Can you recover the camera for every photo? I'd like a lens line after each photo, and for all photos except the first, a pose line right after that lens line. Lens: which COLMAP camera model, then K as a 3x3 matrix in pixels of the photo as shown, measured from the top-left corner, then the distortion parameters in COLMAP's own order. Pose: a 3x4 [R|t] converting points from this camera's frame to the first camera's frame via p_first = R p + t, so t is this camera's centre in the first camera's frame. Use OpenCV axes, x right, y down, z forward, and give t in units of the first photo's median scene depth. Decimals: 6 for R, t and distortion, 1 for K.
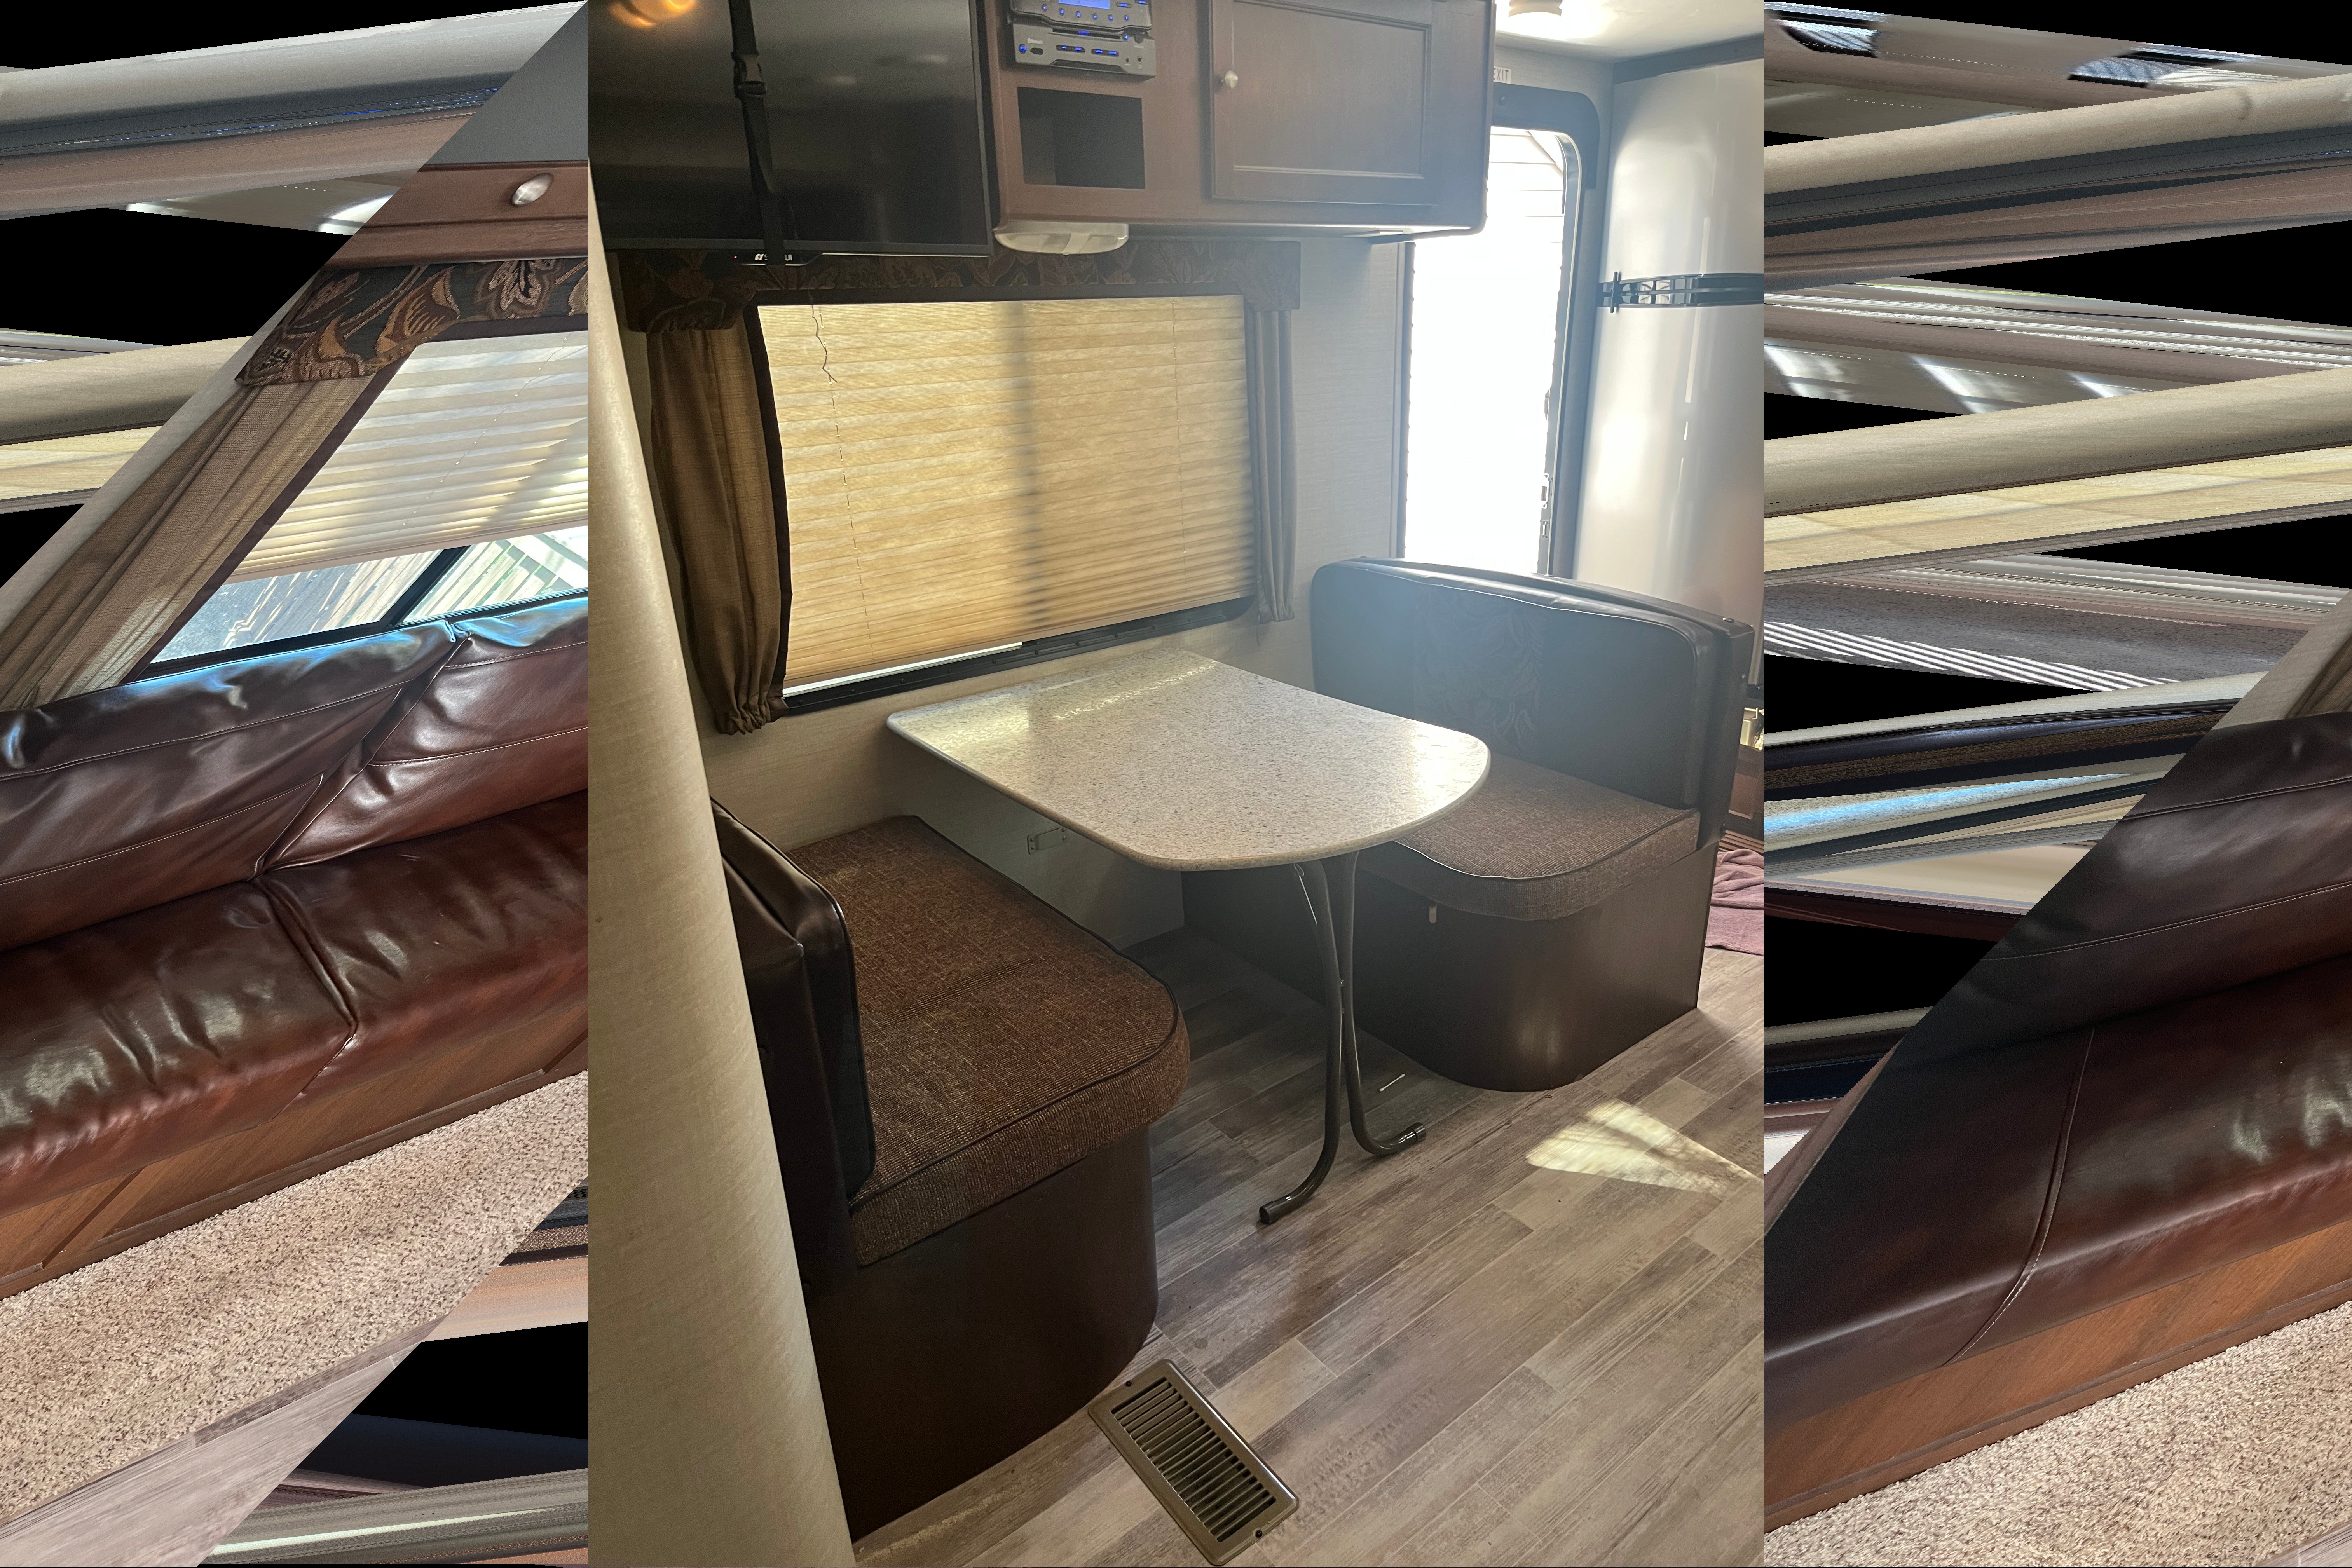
lens RADIAL K [[1192.4, 0, 1173.1], [0, 1192.4, 805.4], [0, 0, 1]] dist [-0.000416, -0.000583]
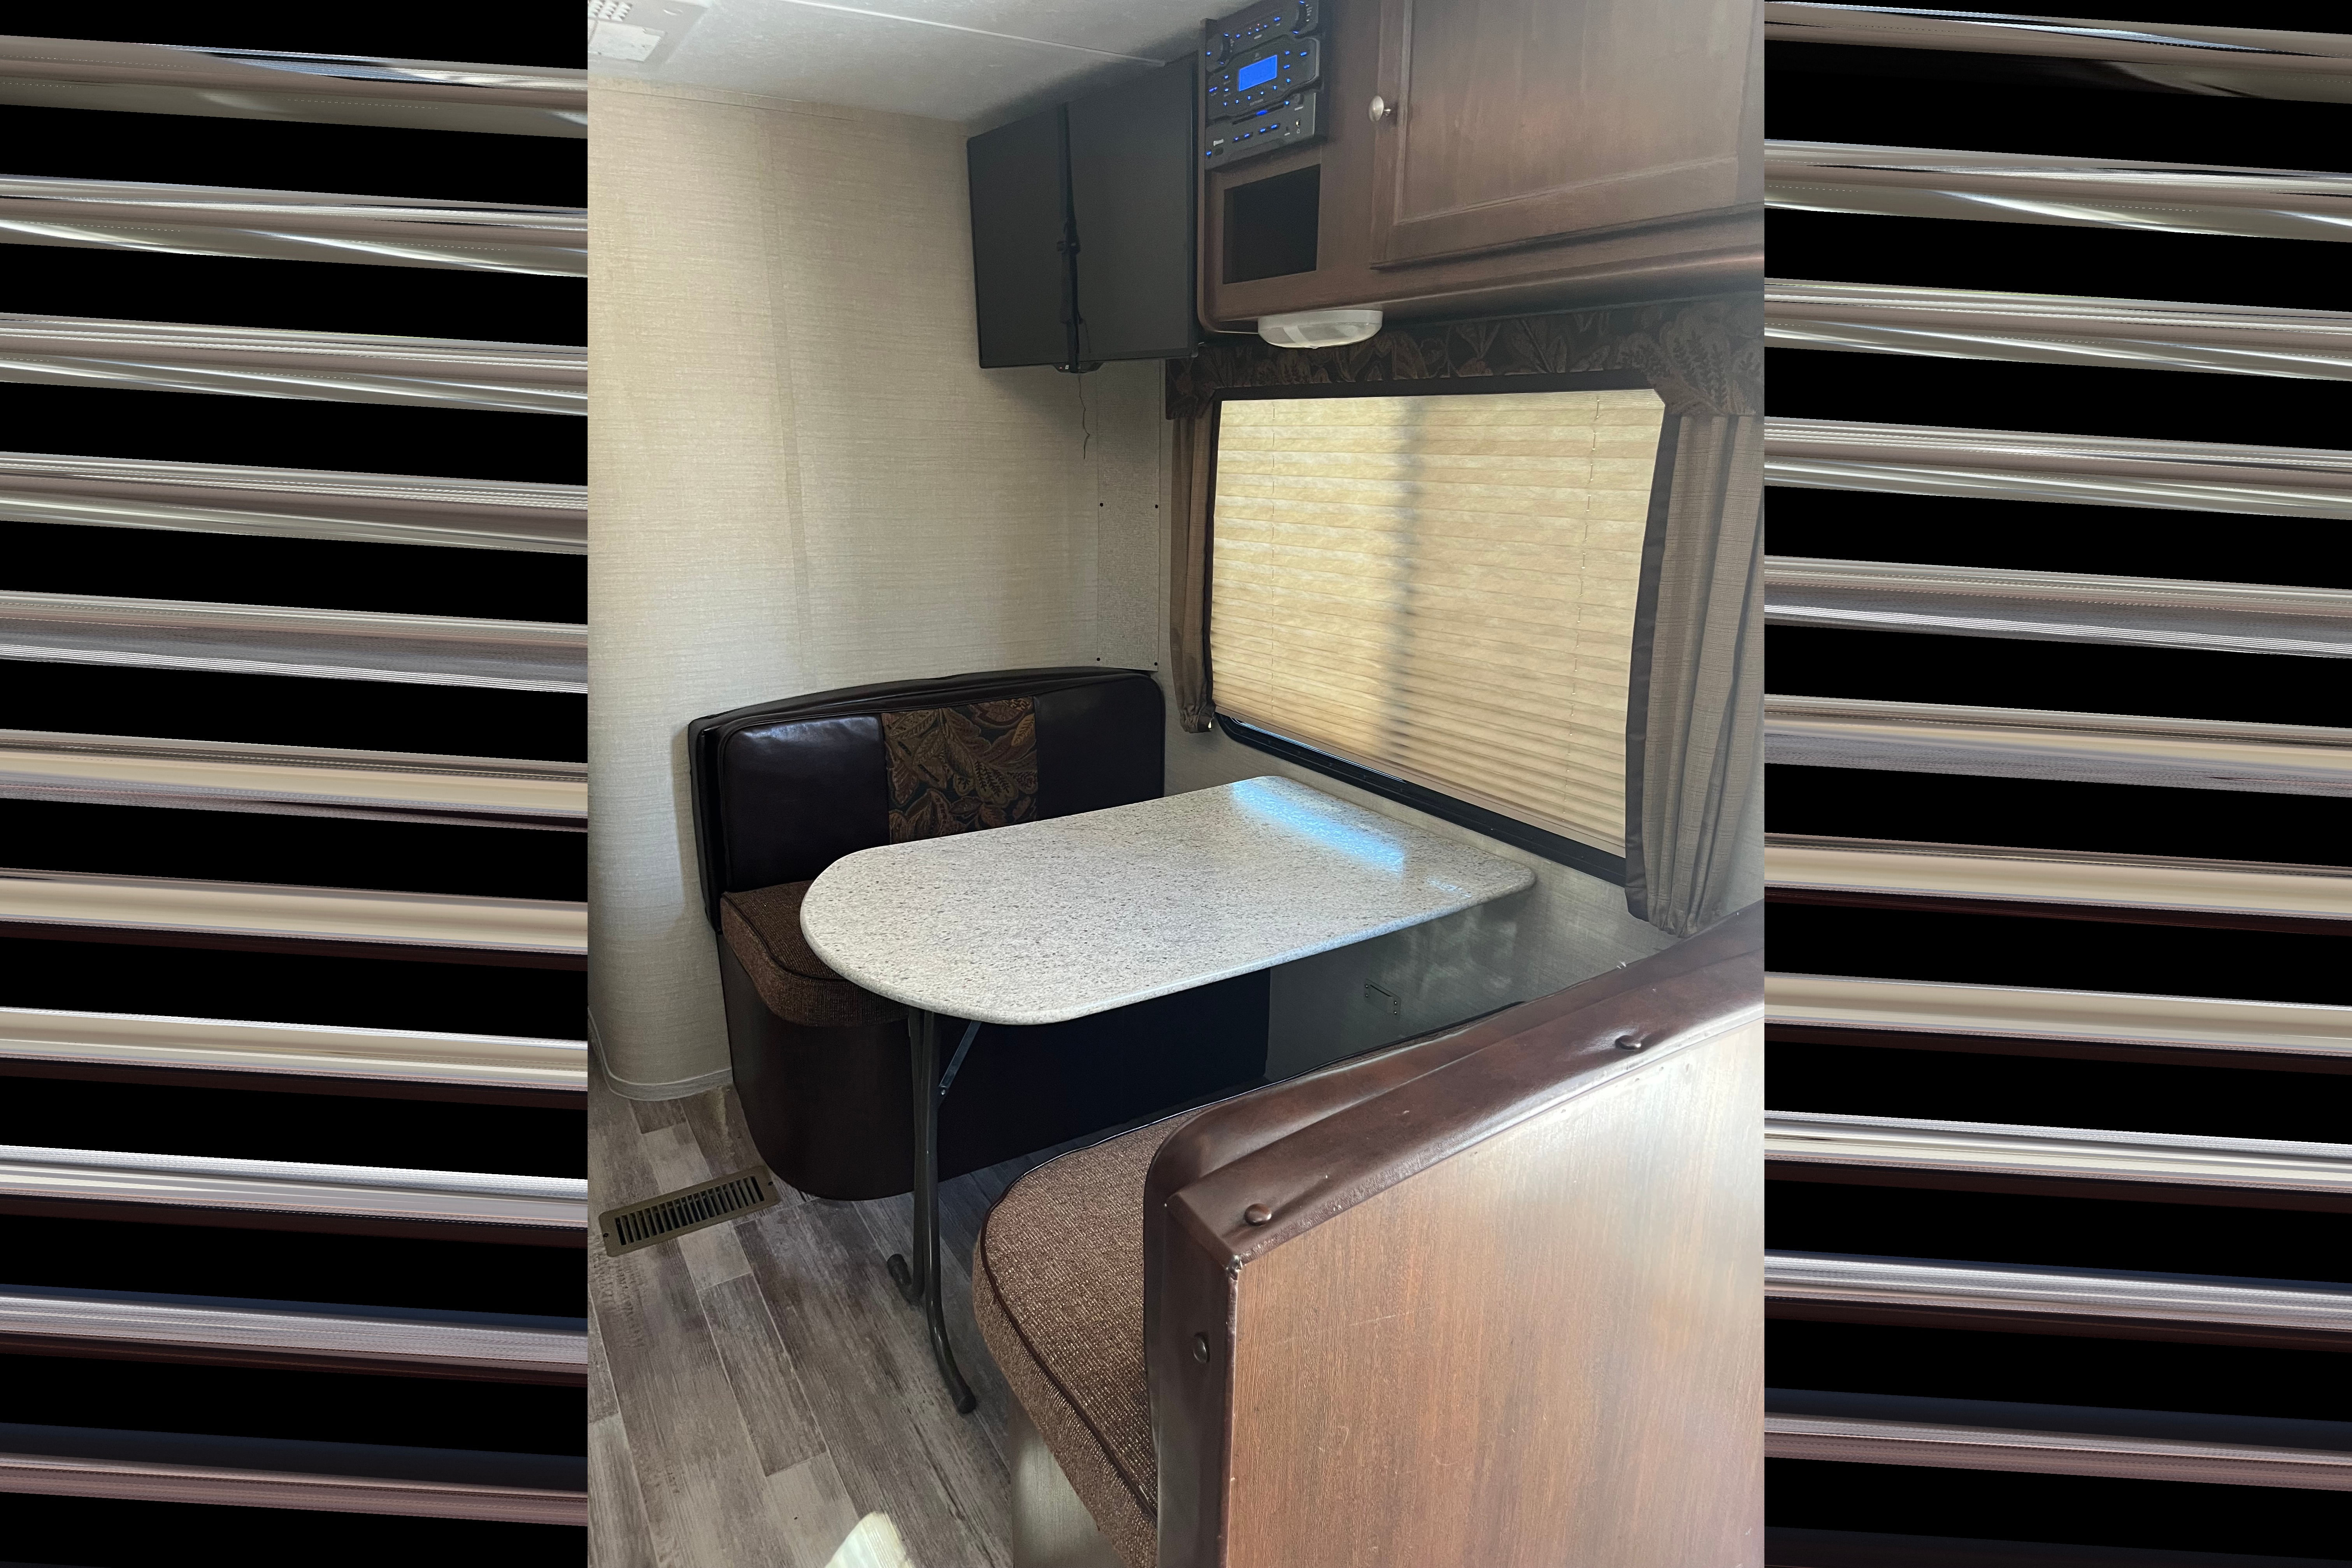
lens RADIAL K [[1192.1, 0, 1181.0], [0, 1192.1, 777.6], [0, 0, 1]] dist [0.063987, -0.085268]
pose [[-0.088686, 0.318487, -0.943769, 0.792909], [-0.372445, 0.868169, 0.327974, -0.399171], [0.923807, 0.380588, 0.041624, 0.896100]]
